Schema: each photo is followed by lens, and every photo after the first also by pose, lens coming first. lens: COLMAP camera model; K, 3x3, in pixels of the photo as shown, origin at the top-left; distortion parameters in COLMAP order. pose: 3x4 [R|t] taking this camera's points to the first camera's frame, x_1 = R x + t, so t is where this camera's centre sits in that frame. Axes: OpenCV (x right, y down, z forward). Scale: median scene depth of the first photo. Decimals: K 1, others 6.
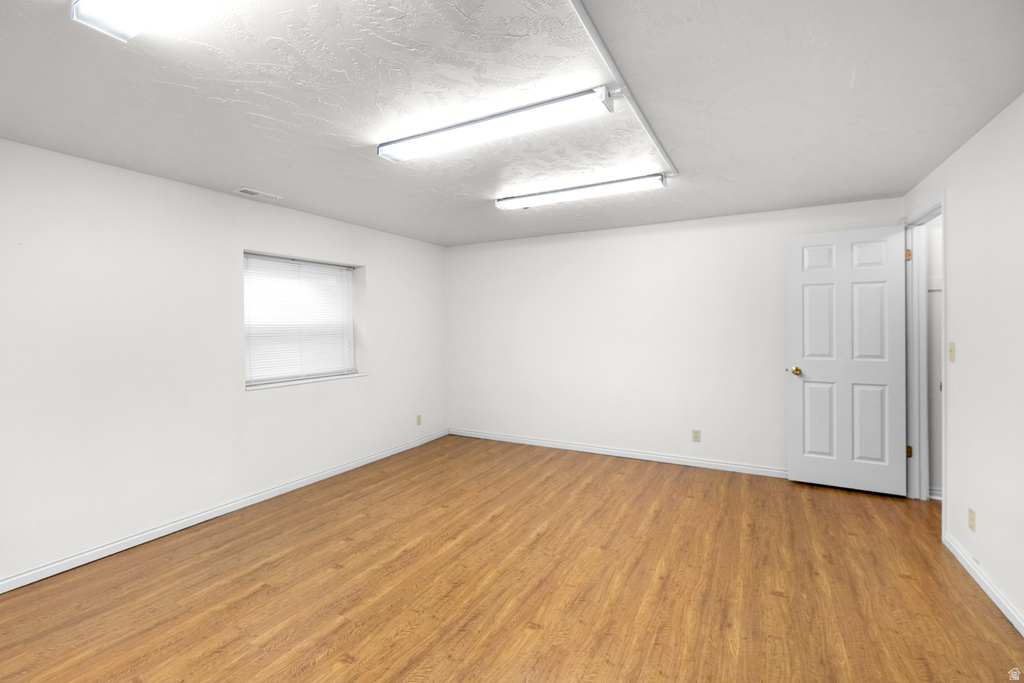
lens RADIAL K [[460.7, 0, 499.5], [0, 460.7, 324.3], [0, 0, 1]] dist [-0.001665, -0.000249]
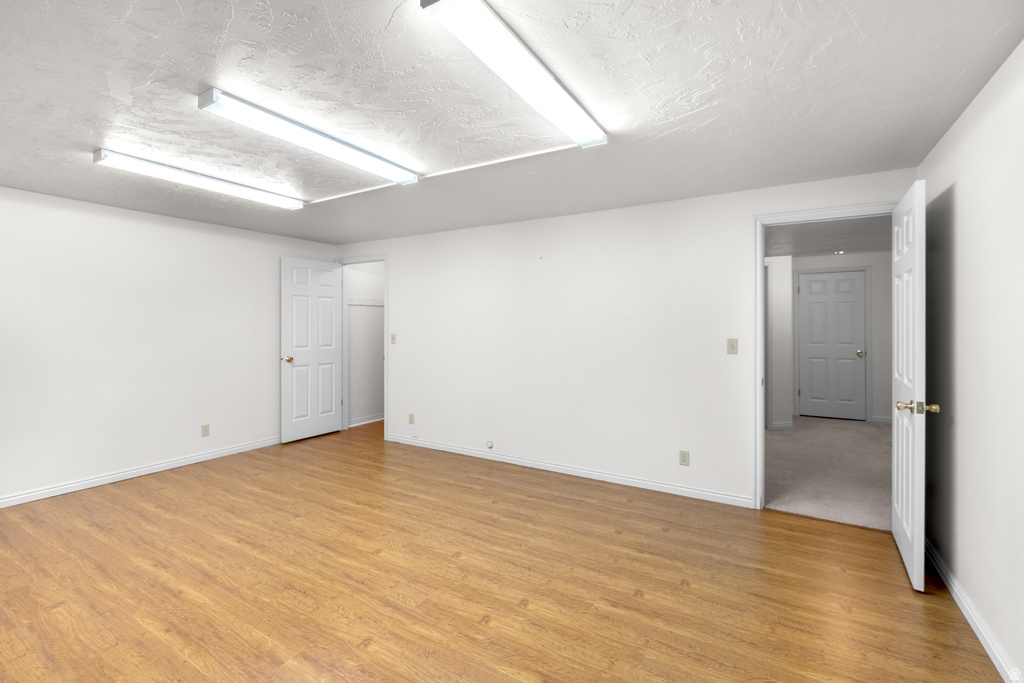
lens RADIAL K [[460.7, 0, 510.1], [0, 460.7, 333.6], [0, 0, 1]] dist [-0.001665, -0.000249]
pose [[0.032693, -0.014599, 0.999359, -0.906472], [-0.003237, 0.999887, 0.014713, 0.006882], [-0.999460, -0.003716, 0.032642, 0.430029]]
